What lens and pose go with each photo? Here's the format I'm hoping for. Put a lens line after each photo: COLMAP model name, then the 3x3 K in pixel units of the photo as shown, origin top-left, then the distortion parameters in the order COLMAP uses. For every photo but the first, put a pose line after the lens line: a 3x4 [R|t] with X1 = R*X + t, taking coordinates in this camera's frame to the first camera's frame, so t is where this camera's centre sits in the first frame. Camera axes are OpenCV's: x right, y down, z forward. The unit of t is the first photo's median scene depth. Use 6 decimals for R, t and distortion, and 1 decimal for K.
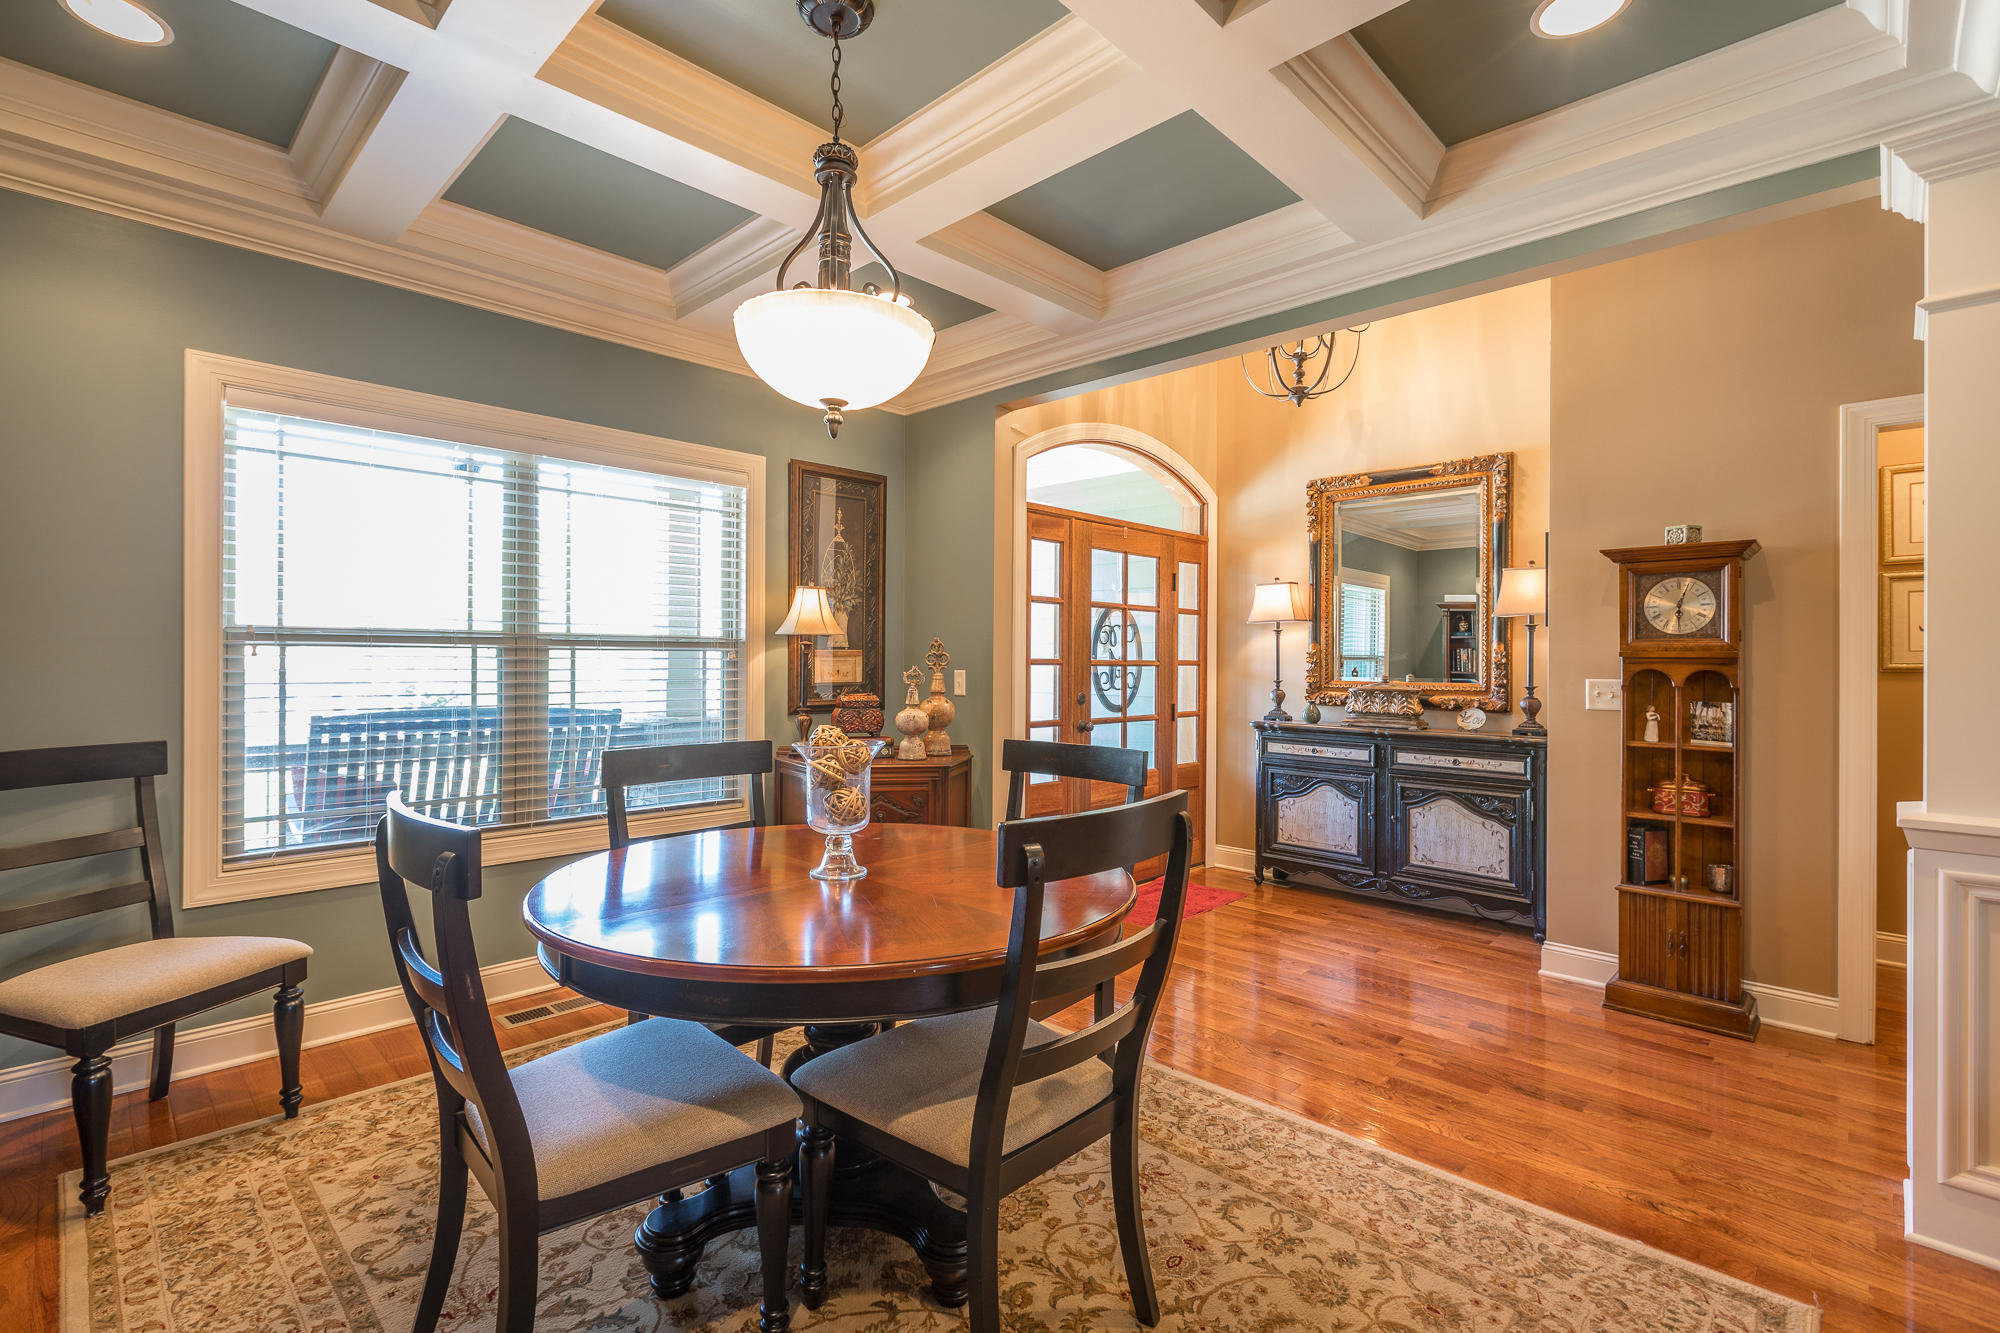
lens RADIAL K [[903.5, 0, 979.4], [0, 903.5, 661.7], [0, 0, 1]] dist [0.000365, 0.000678]
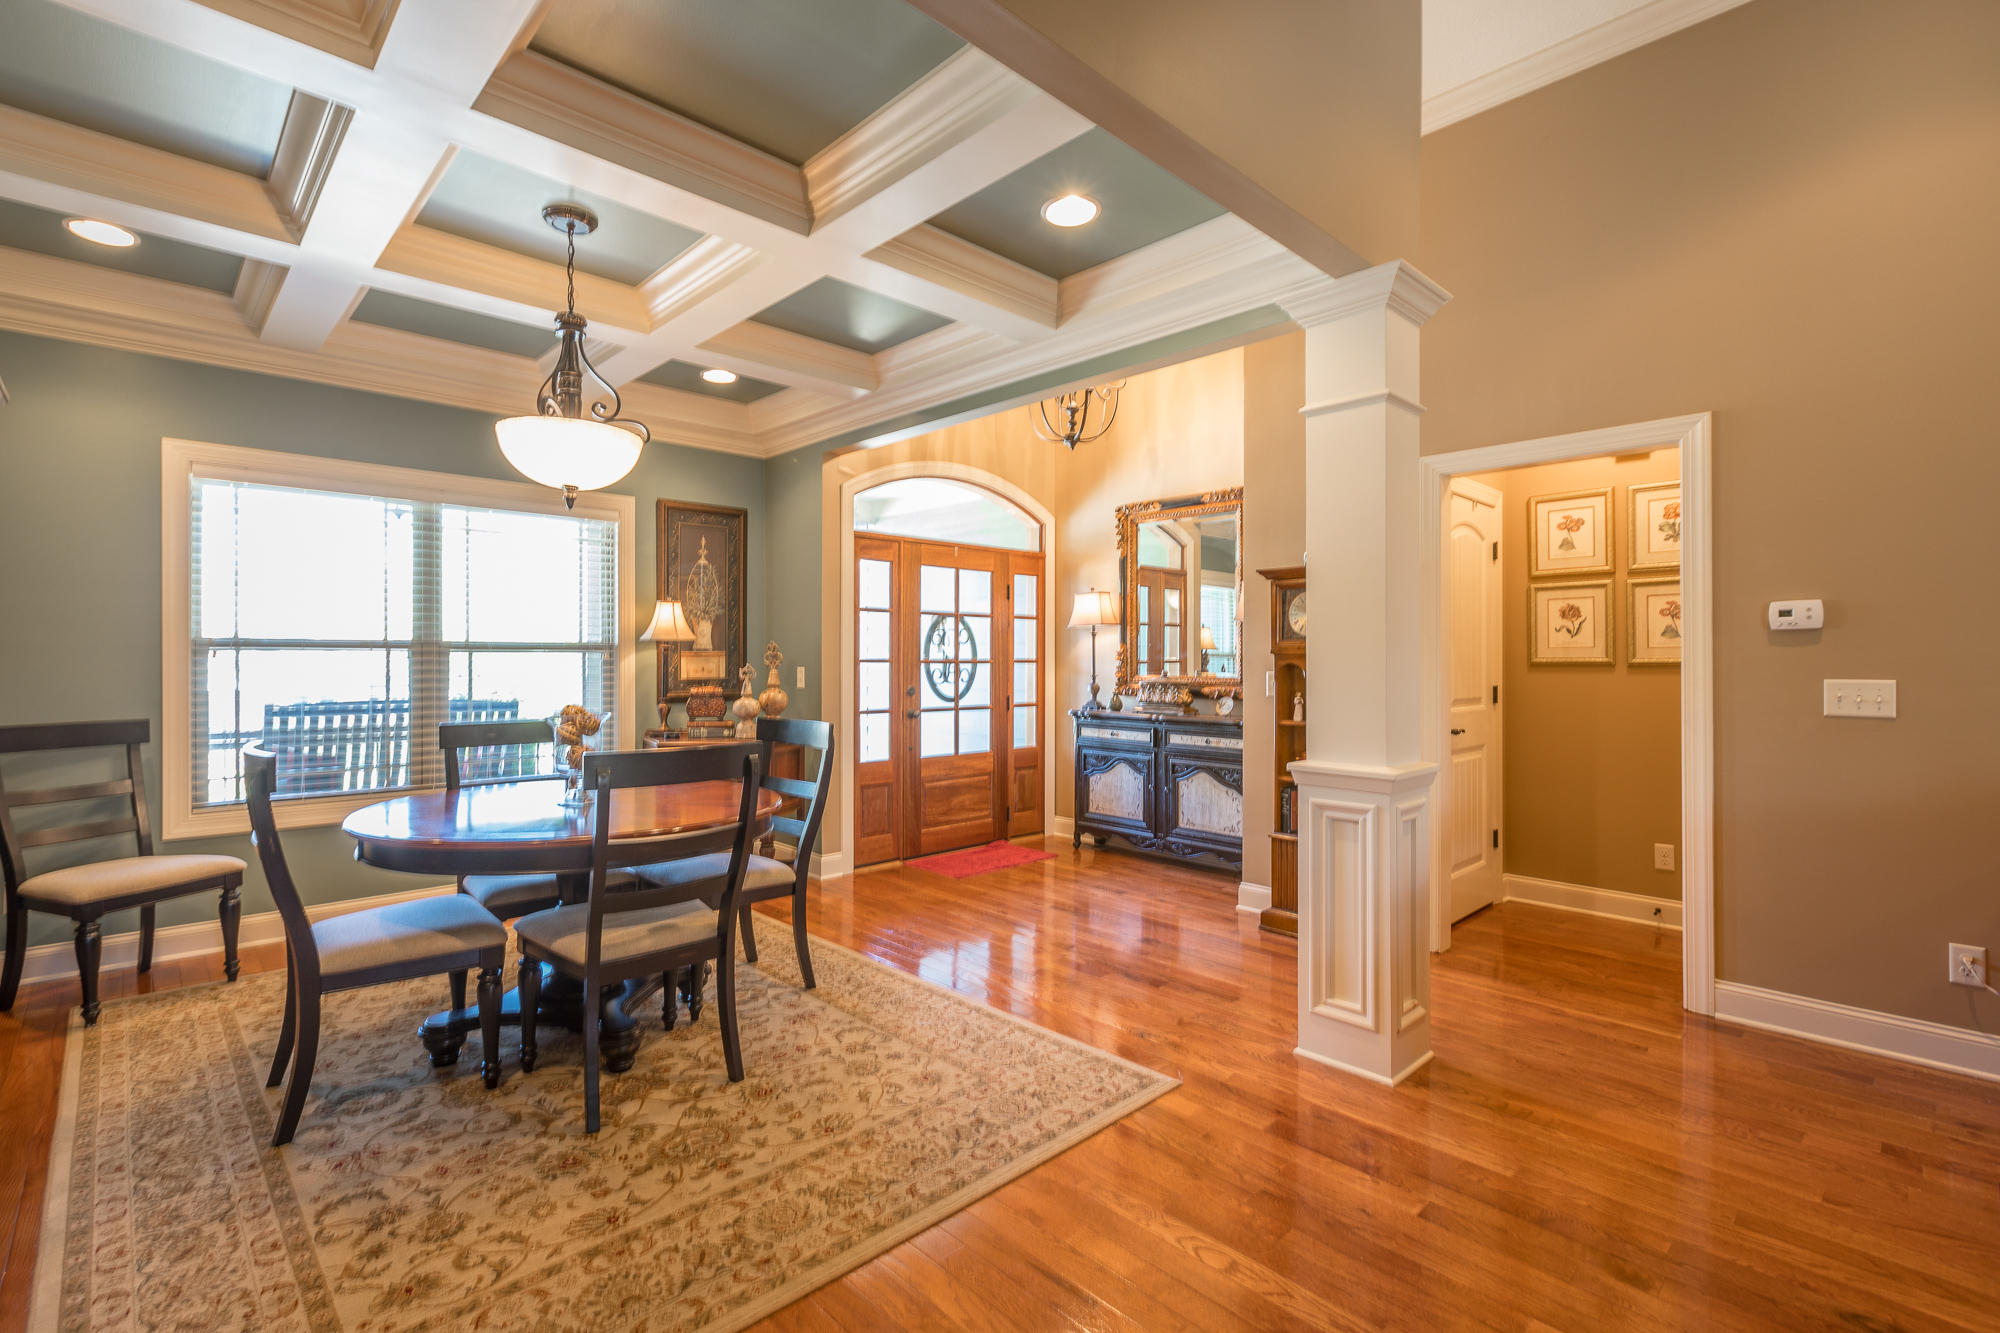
lens RADIAL K [[898.6, 0, 976.7], [0, 898.6, 662.5], [0, 0, 1]] dist [0.004917, -0.000468]
pose [[0.999380, -0.005064, -0.034848, 0.278504], [0.005083, 0.999987, 0.000446, 0.003235], [0.034846, -0.000622, 0.999393, -0.227722]]
